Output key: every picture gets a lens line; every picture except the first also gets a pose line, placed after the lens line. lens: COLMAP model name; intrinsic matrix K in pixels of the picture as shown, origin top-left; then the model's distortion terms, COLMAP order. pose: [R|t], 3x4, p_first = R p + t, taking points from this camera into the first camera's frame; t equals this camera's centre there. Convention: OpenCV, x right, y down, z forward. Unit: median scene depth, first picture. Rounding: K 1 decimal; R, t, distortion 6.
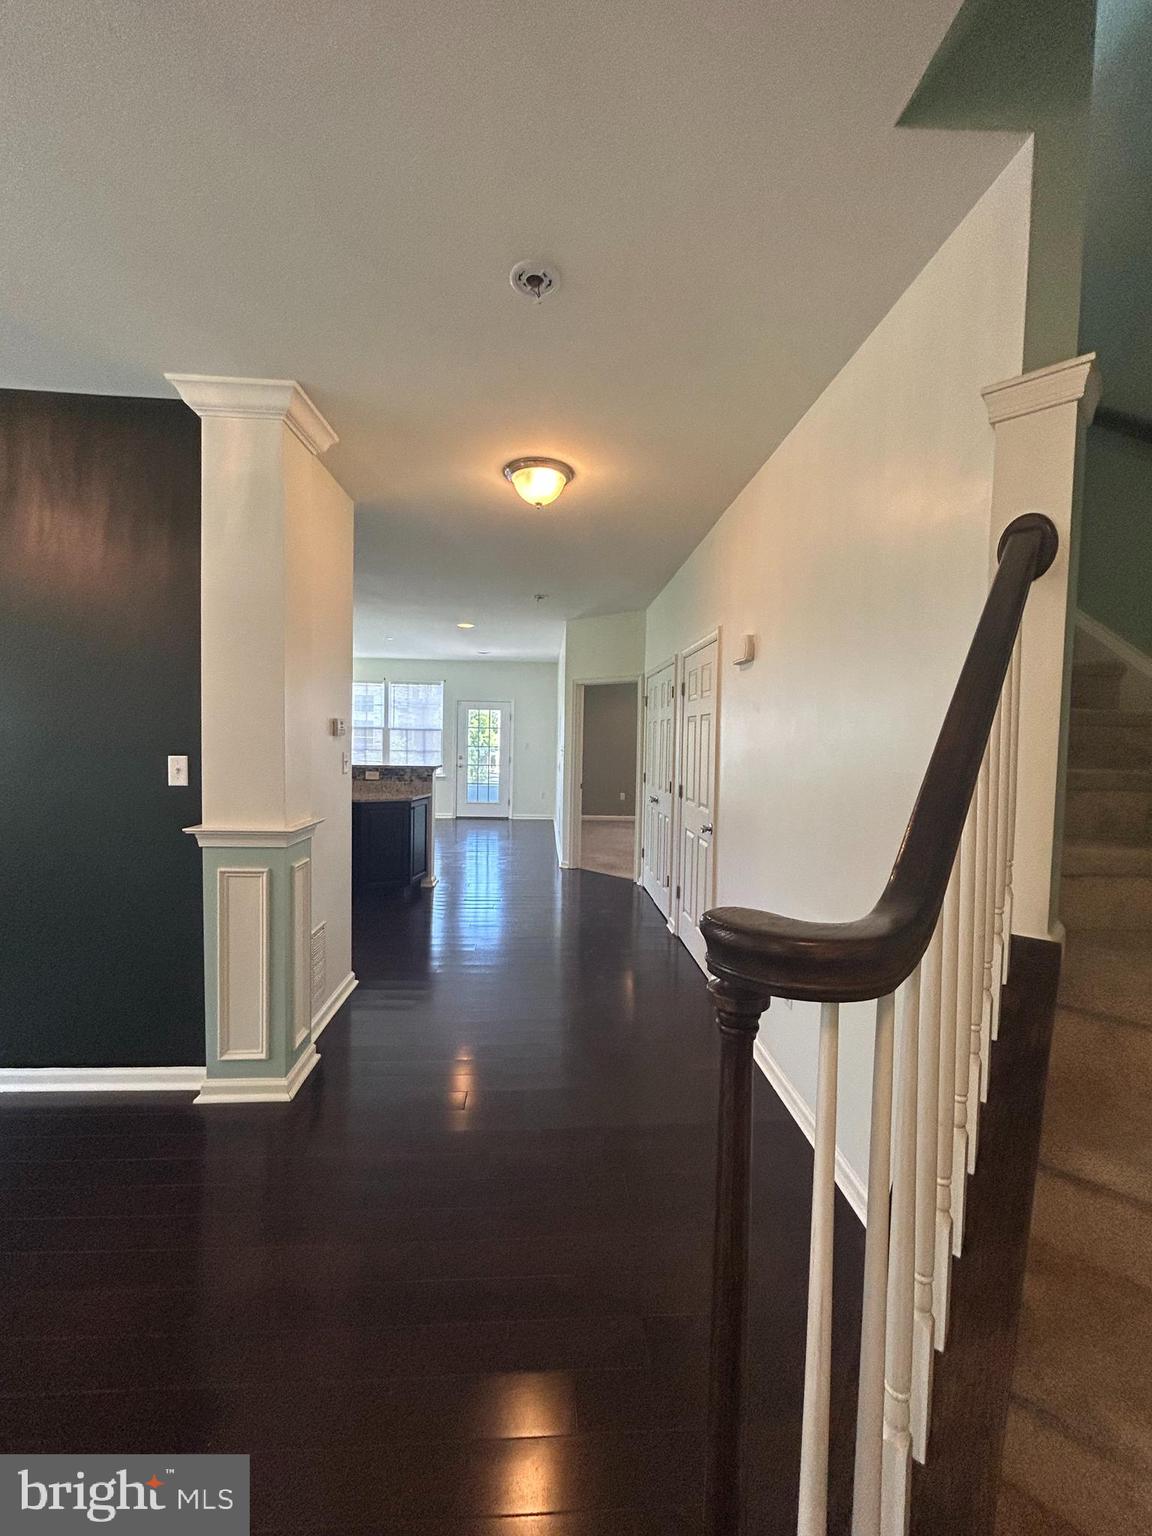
lens RADIAL K [[616.9, 0, 579.0], [0, 616.9, 762.4], [0, 0, 1]] dist [-0.000382, -0.000063]
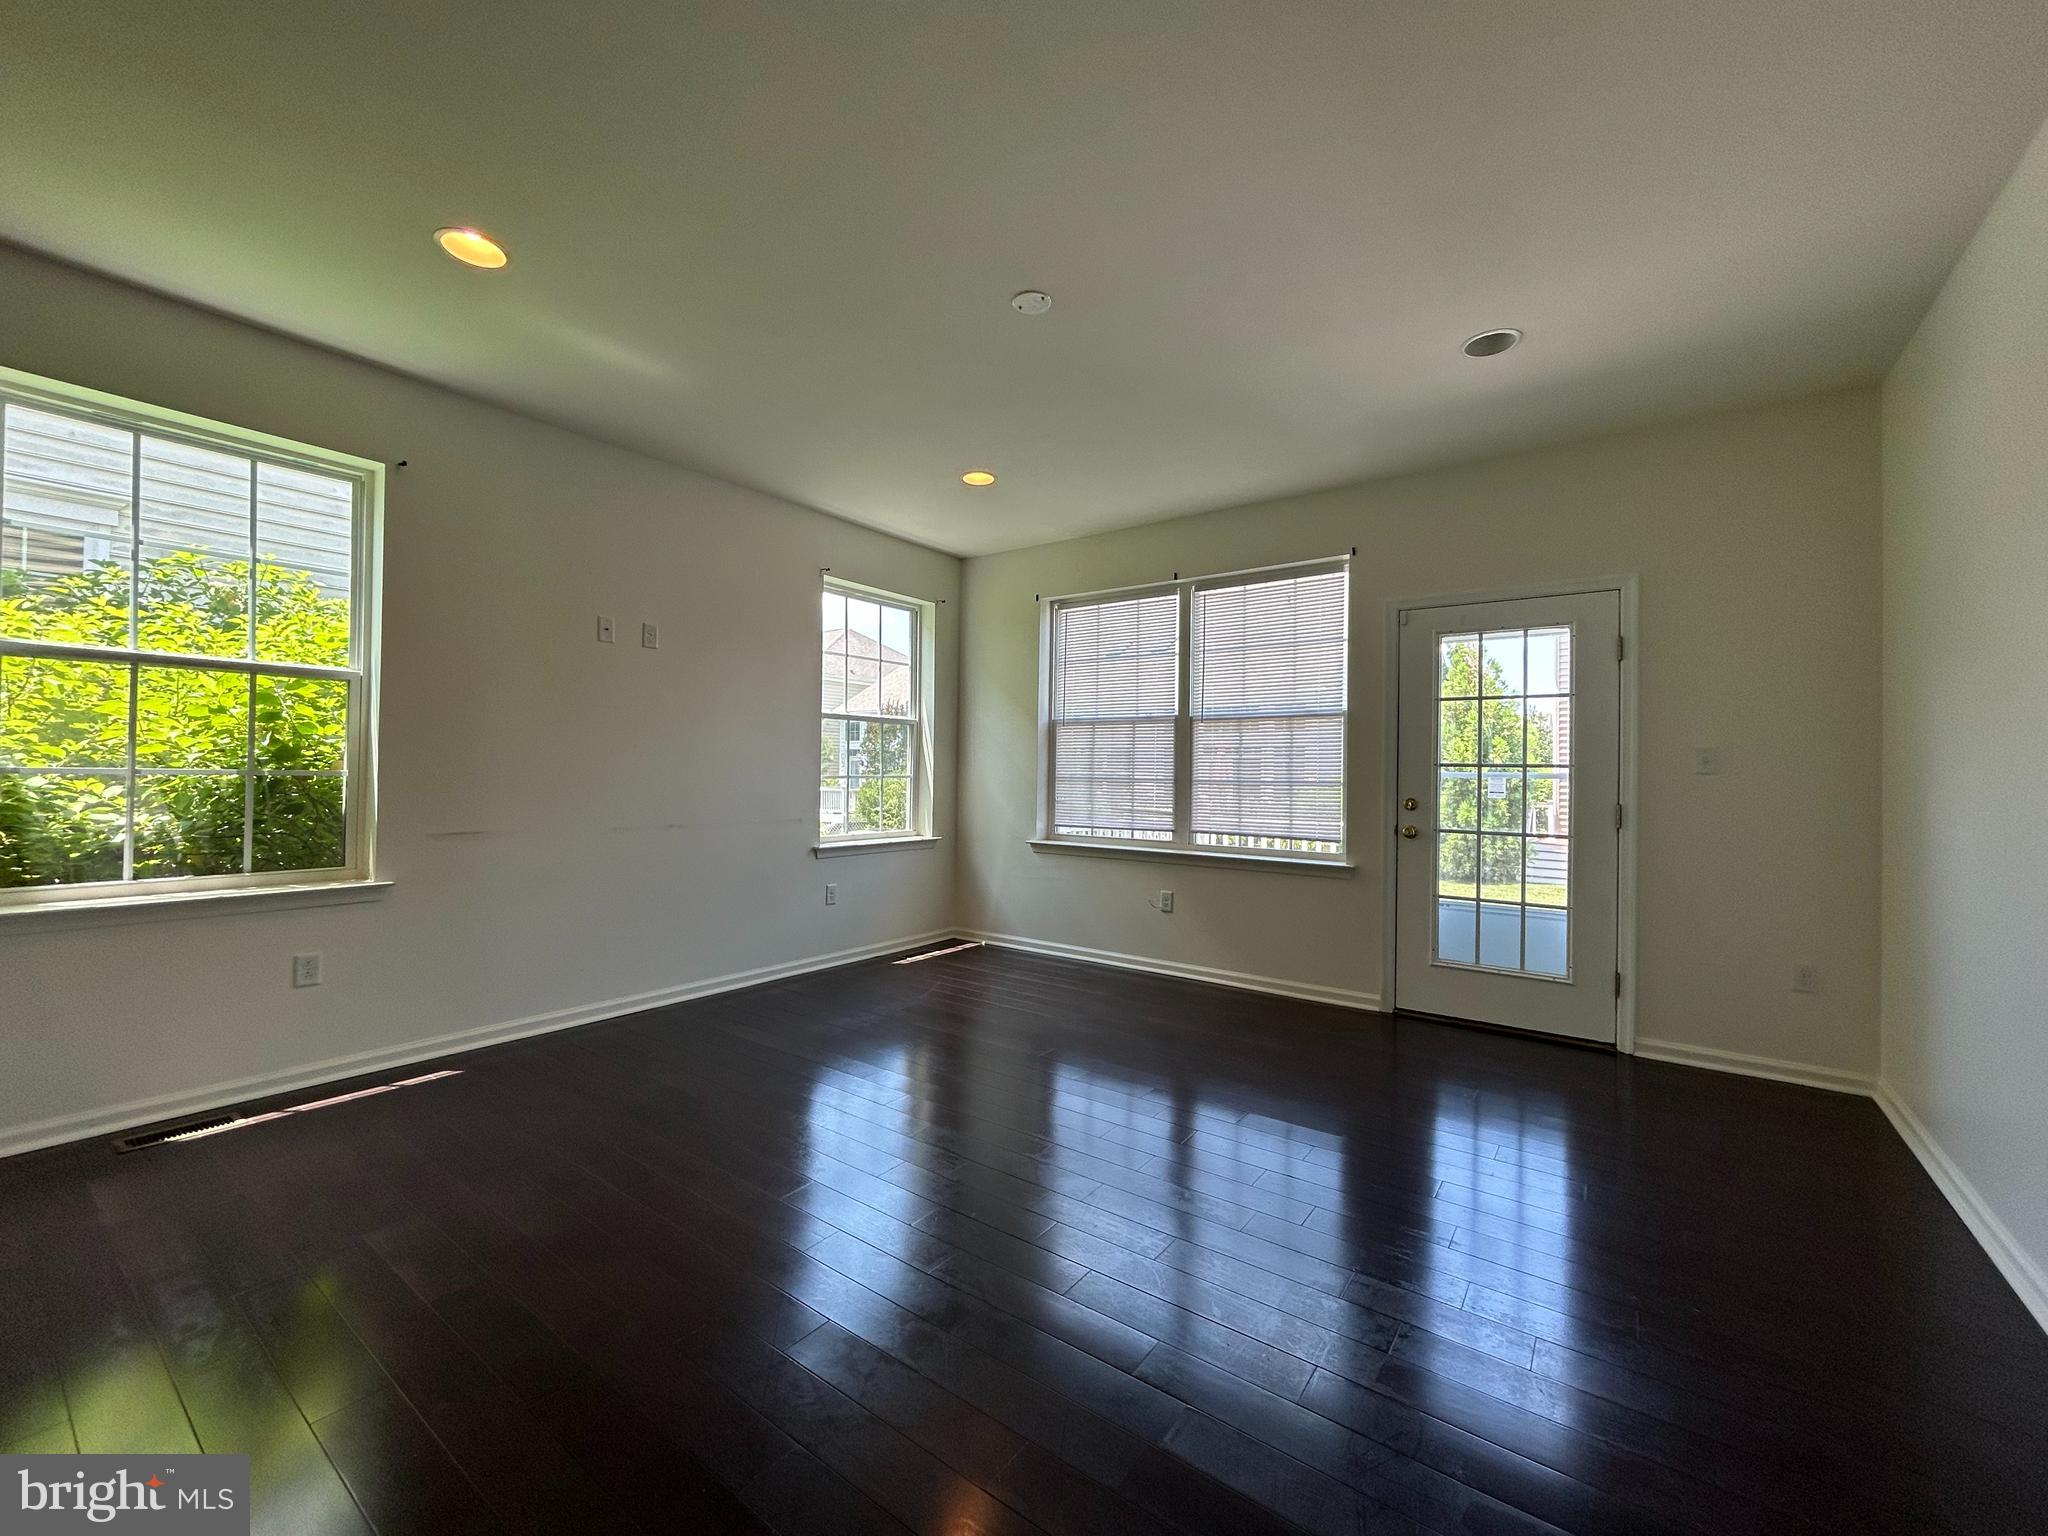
lens RADIAL K [[822.5, 0, 1023.8], [0, 822.5, 767.5], [0, 0, 1]] dist [-0.000382, -0.000063]
pose [[0.768264, -0.012618, -0.640008, -0.199464], [-0.023890, 0.998544, -0.048364, -0.005876], [0.639687, 0.052446, 0.766844, 1.393324]]
